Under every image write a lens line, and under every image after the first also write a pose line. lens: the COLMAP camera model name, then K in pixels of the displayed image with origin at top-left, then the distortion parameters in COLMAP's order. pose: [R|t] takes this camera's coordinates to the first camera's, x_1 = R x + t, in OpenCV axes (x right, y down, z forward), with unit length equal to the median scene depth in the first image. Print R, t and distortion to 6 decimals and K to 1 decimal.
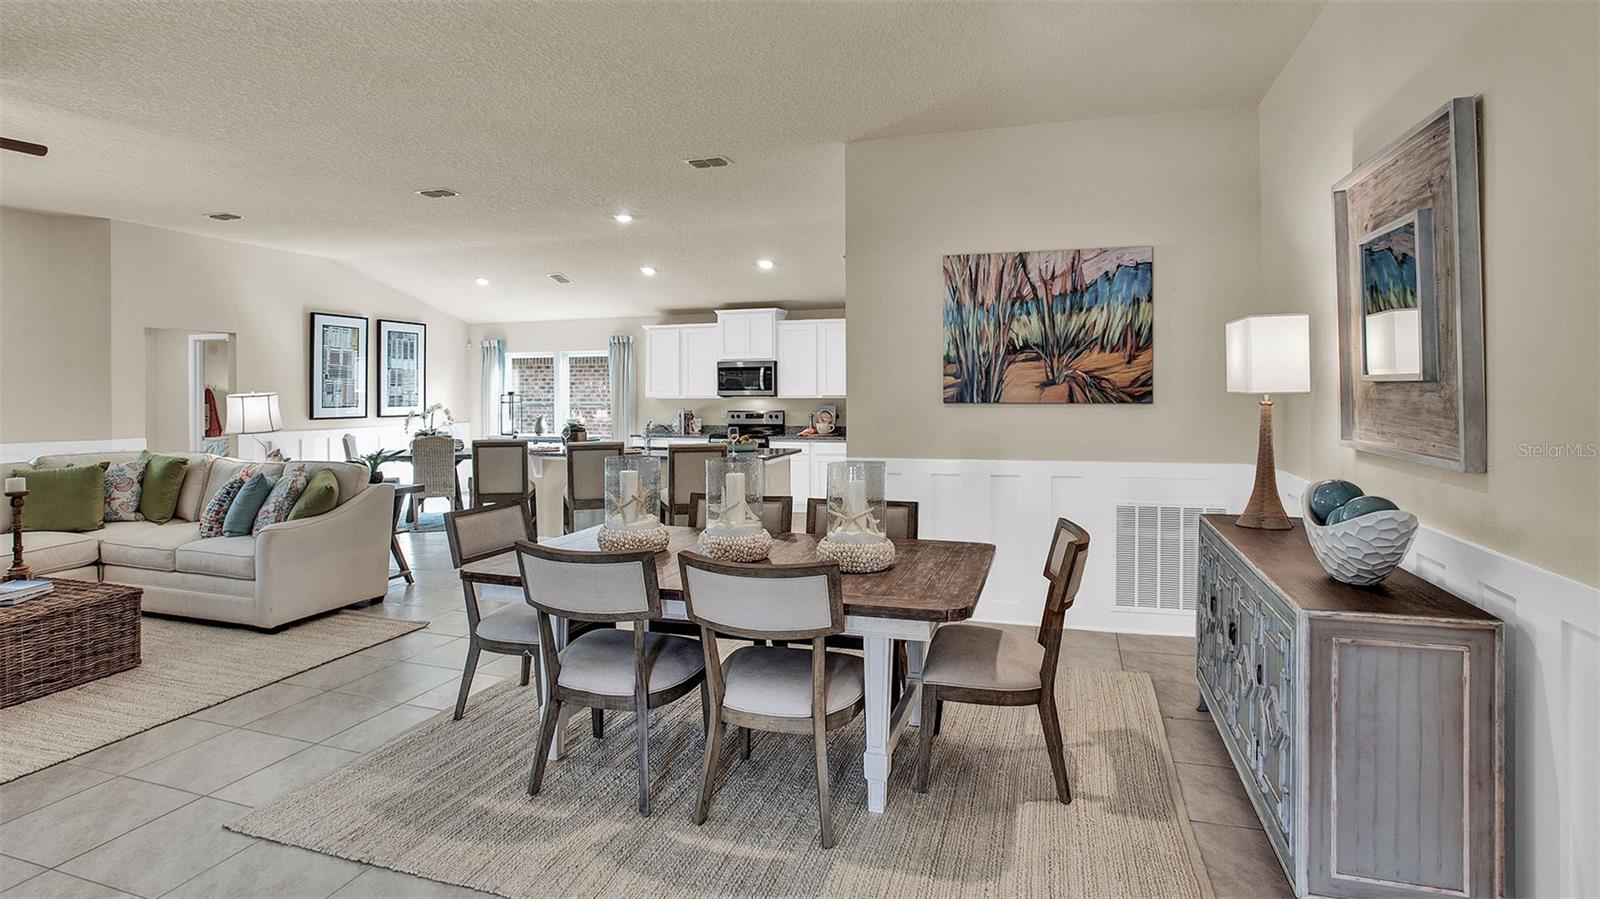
lens RADIAL K [[901.0, 0, 800.0], [0, 901.0, 449.5], [0, 0, 1]] dist [0.029894, 0.000076]
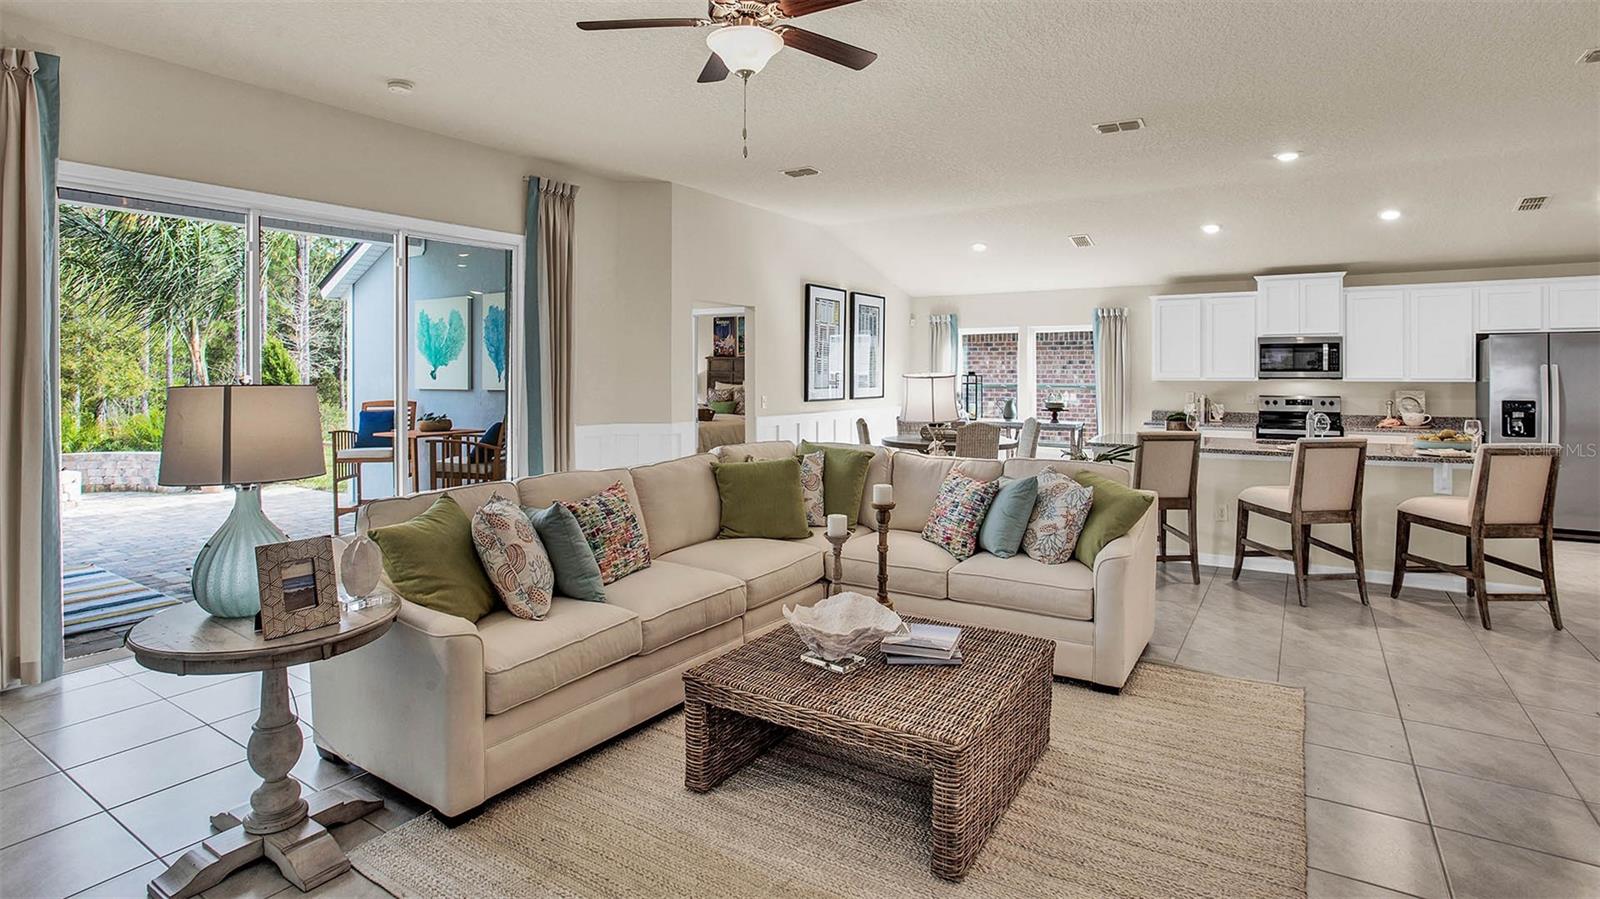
lens RADIAL K [[849.7, 0, 800.0], [0, 849.7, 449.5], [0, 0, 1]] dist [-0.002399, -0.000077]
pose [[0.986794, 0.020479, -0.160679, -0.386447], [-0.016033, 0.999453, 0.028920, -0.008612], [0.161183, -0.025962, 0.986583, 0.144569]]
